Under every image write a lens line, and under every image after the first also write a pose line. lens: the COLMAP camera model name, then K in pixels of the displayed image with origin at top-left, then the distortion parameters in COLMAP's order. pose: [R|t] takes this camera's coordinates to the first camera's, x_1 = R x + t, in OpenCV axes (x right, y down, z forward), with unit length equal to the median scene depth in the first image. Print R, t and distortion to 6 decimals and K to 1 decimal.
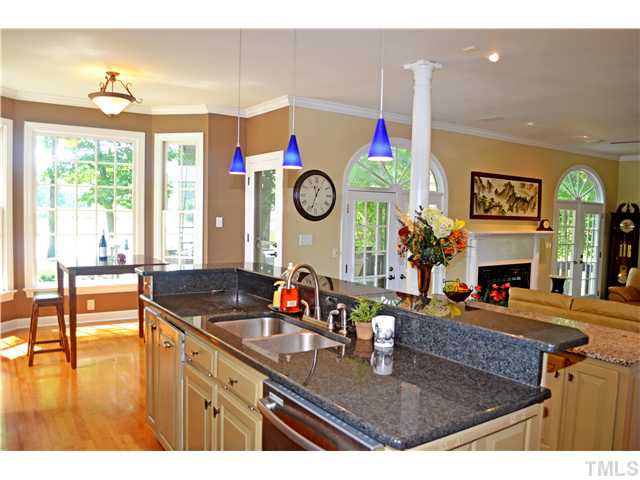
lens RADIAL K [[502.8, 0, 320.0], [0, 502.8, 240.0], [0, 0, 1]] dist [-0.085667, 0.014733]
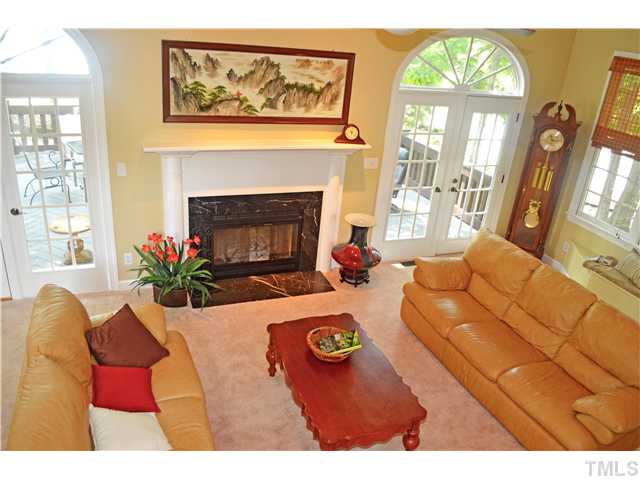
lens RADIAL K [[502.8, 0, 320.0], [0, 502.8, 240.0], [0, 0, 1]] dist [-0.085667, 0.014733]
pose [[0.974722, 0.146628, -0.168575, 0.551555], [-0.079412, 0.932615, 0.352027, -0.122770], [0.208833, -0.329742, 0.920684, 0.399551]]
